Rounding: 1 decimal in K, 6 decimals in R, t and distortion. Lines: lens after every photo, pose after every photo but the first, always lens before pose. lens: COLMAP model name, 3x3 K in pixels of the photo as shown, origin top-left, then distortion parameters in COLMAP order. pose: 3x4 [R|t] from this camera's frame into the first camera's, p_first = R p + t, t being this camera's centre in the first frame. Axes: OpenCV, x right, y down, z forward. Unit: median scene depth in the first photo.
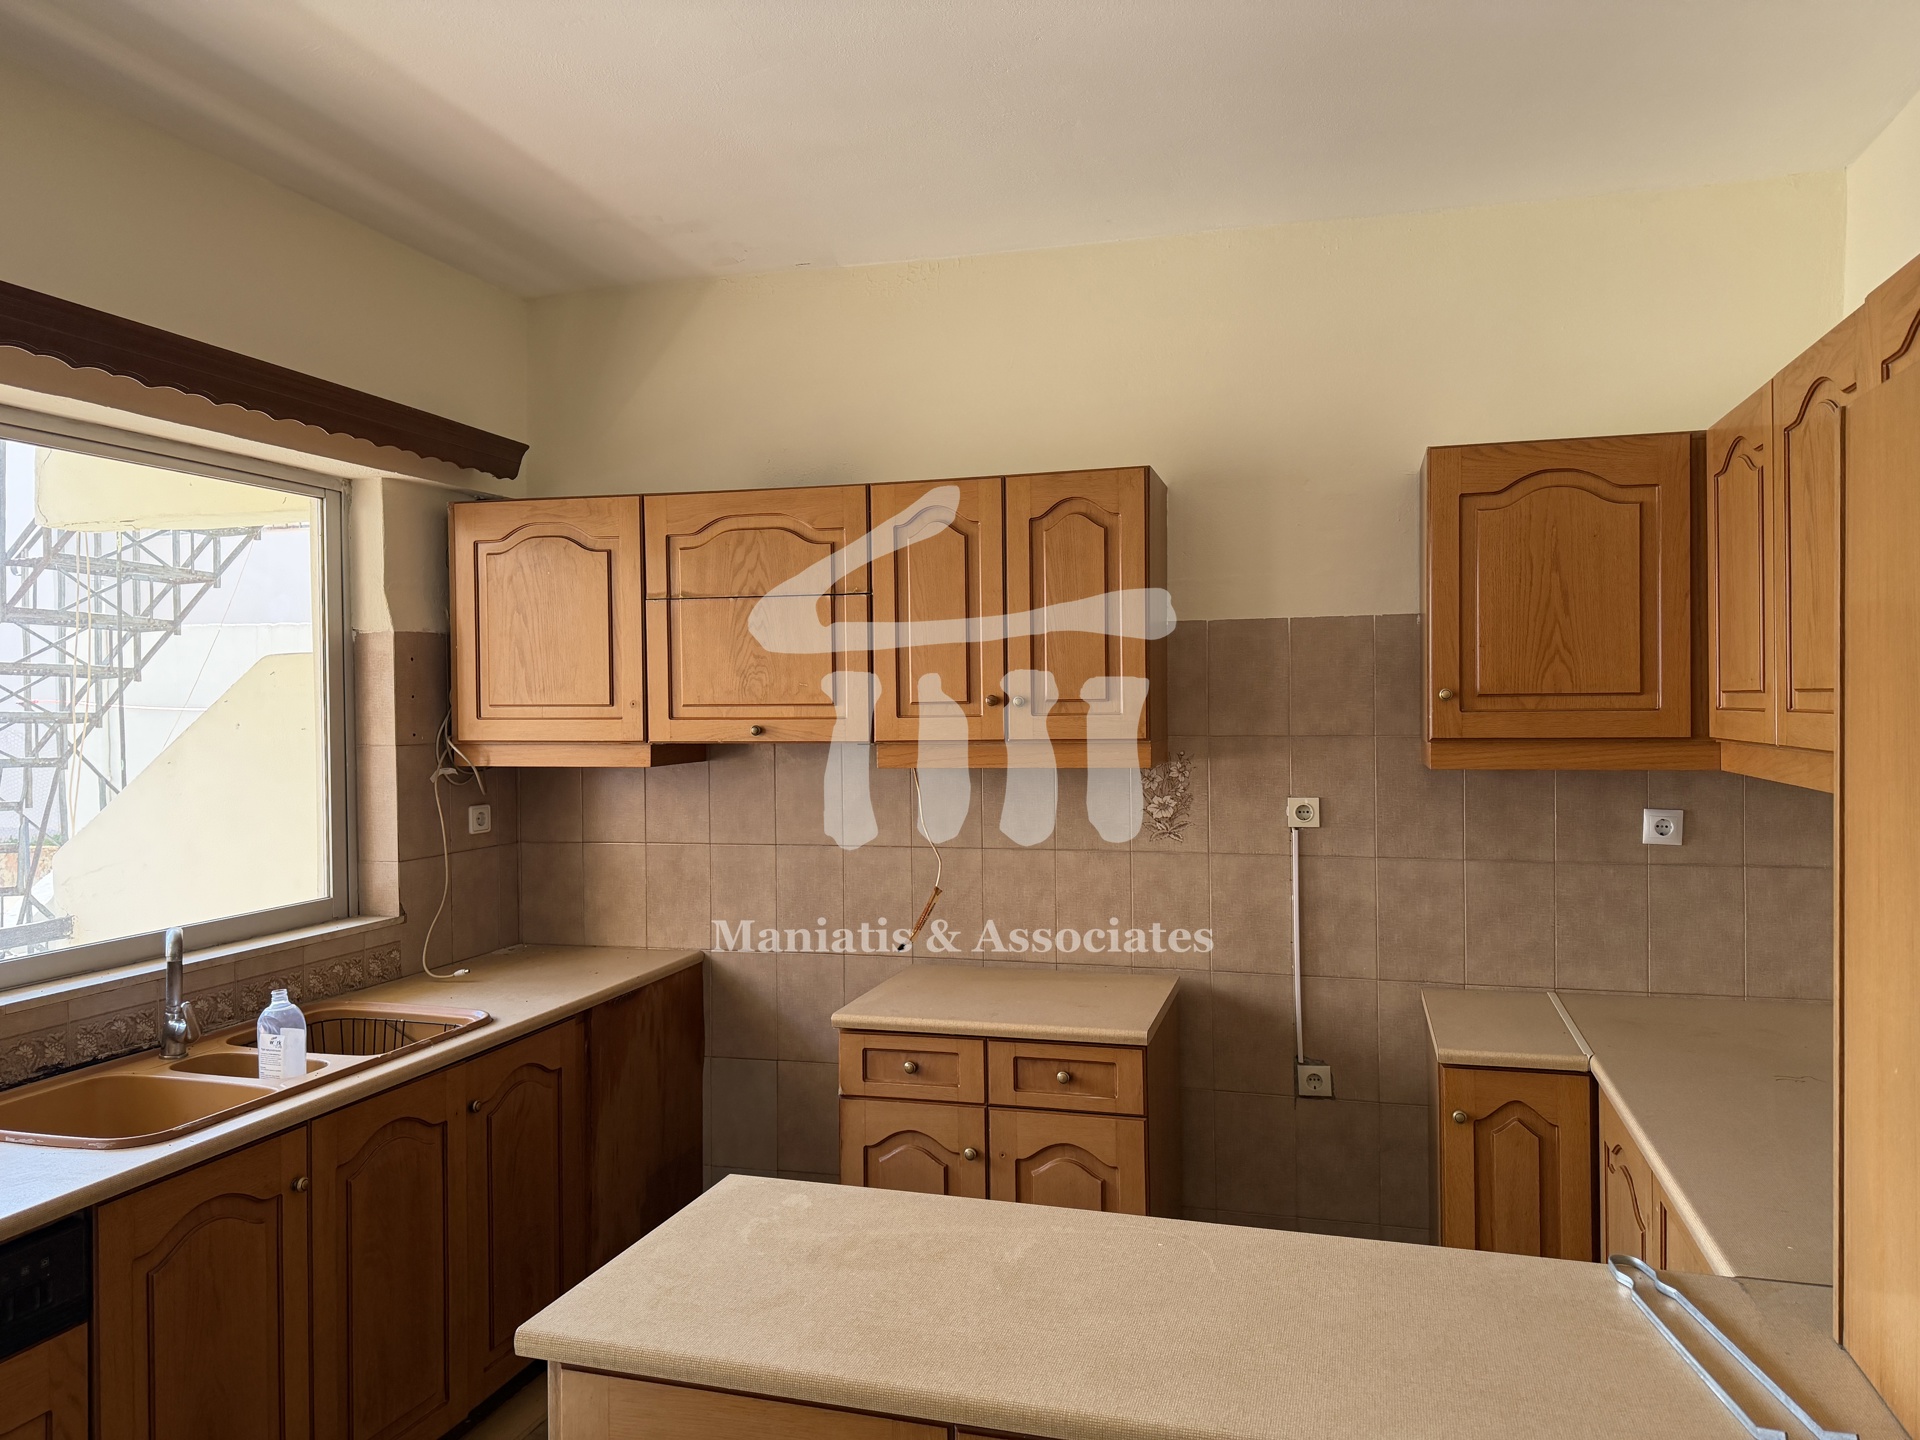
lens RADIAL K [[1340.2, 0, 991.4], [0, 1340.2, 720.4], [0, 0, 1]] dist [0.115572, -0.187022]
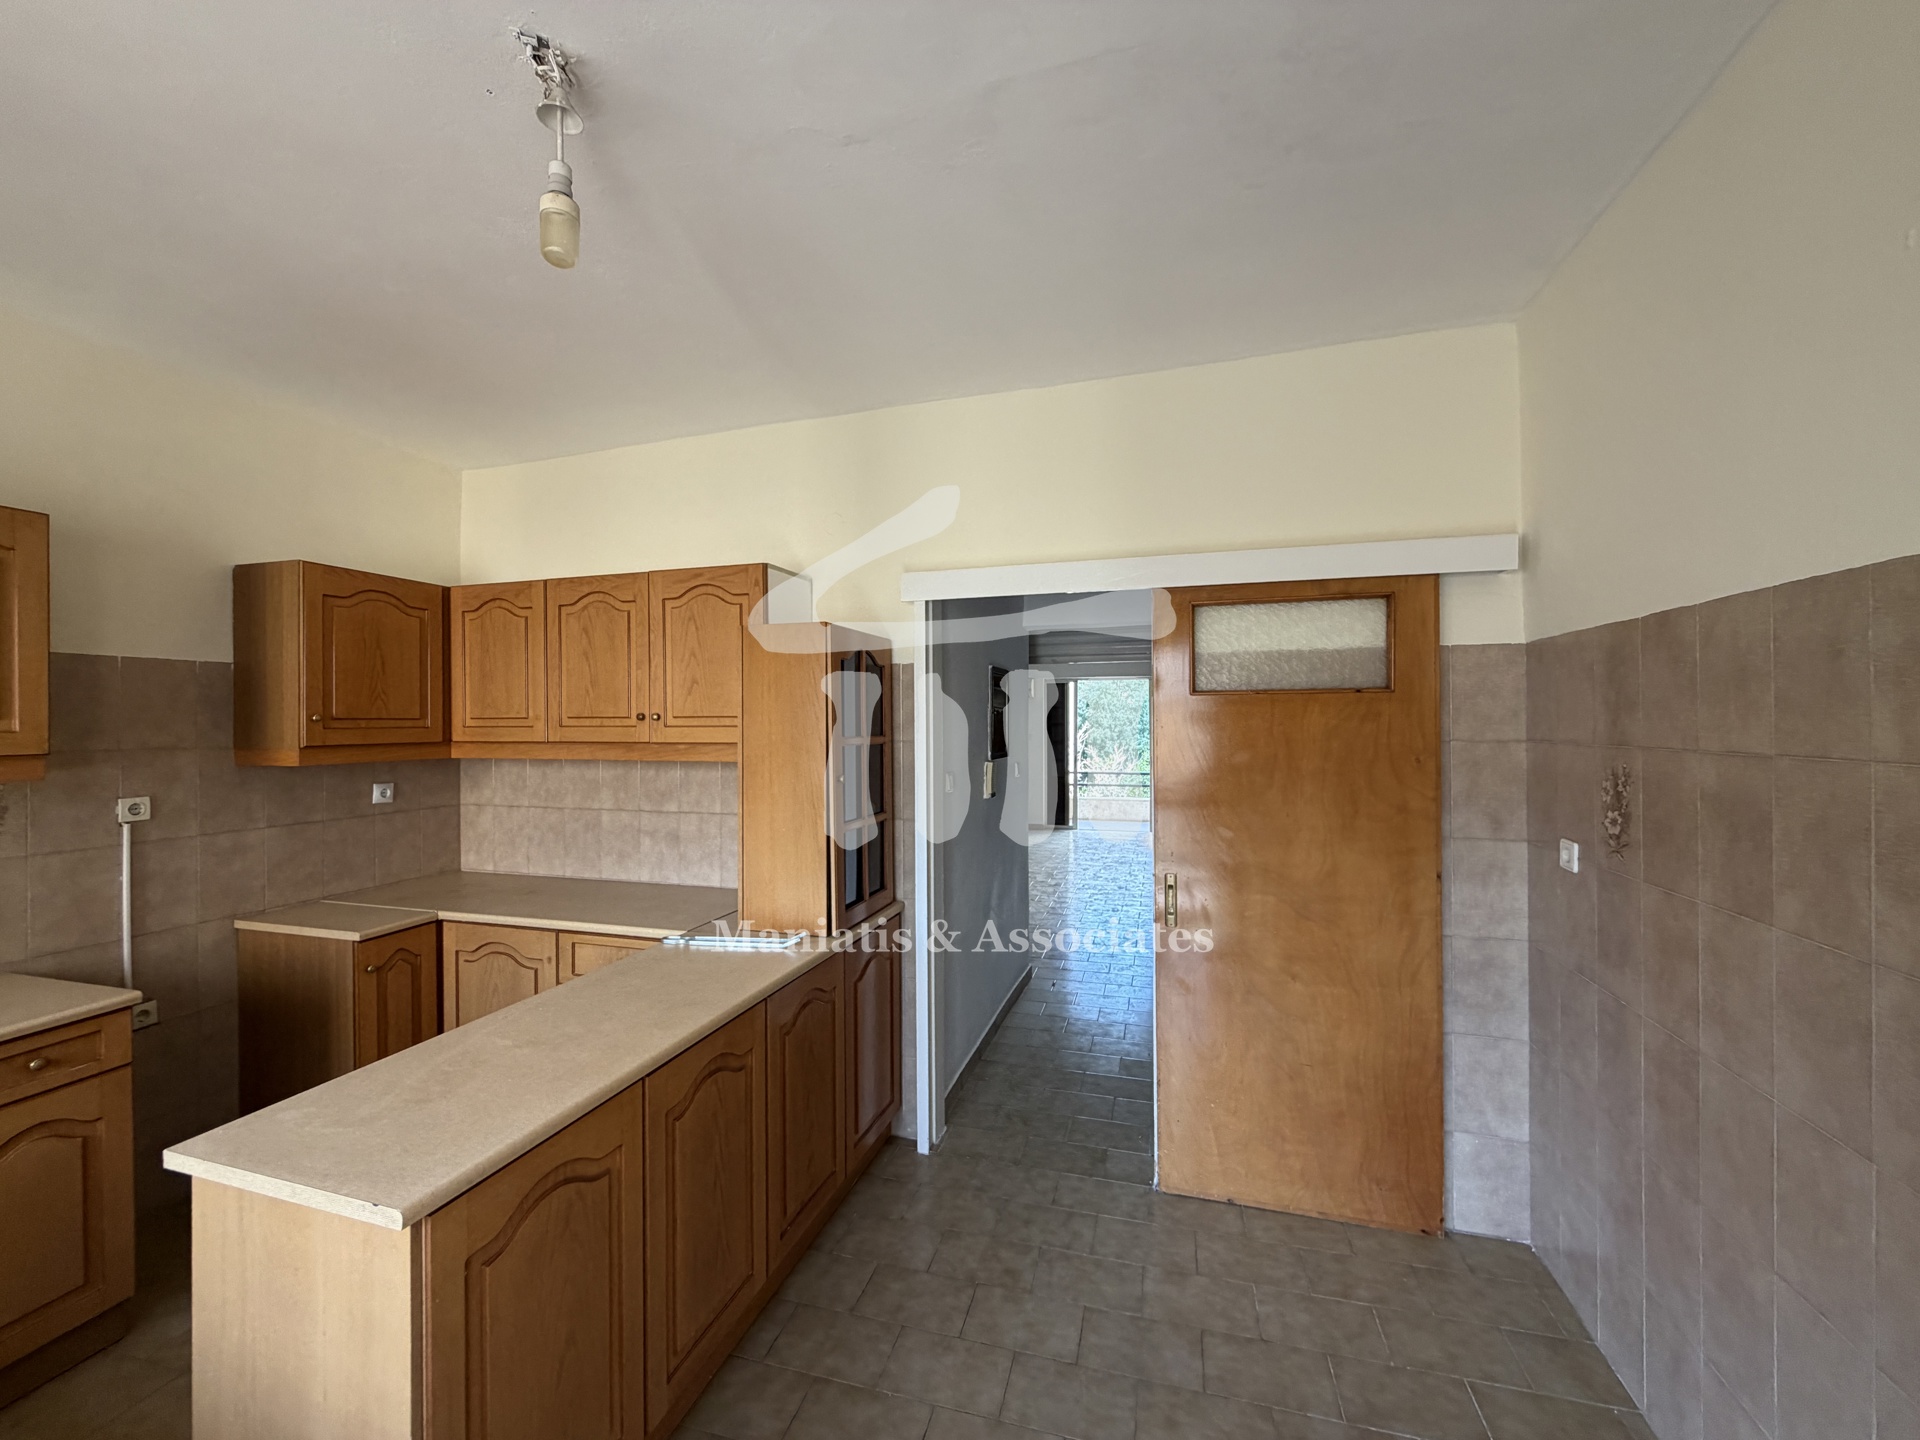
lens RADIAL K [[764.6, 0, 952.5], [0, 764.6, 721.9], [0, 0, 1]] dist [0.002979, -0.000208]
pose [[0.018544, 0.006752, 0.999805, -0.509542], [0.015286, 0.999858, -0.007036, 0.002509], [-0.999711, 0.015413, 0.018439, 0.223465]]
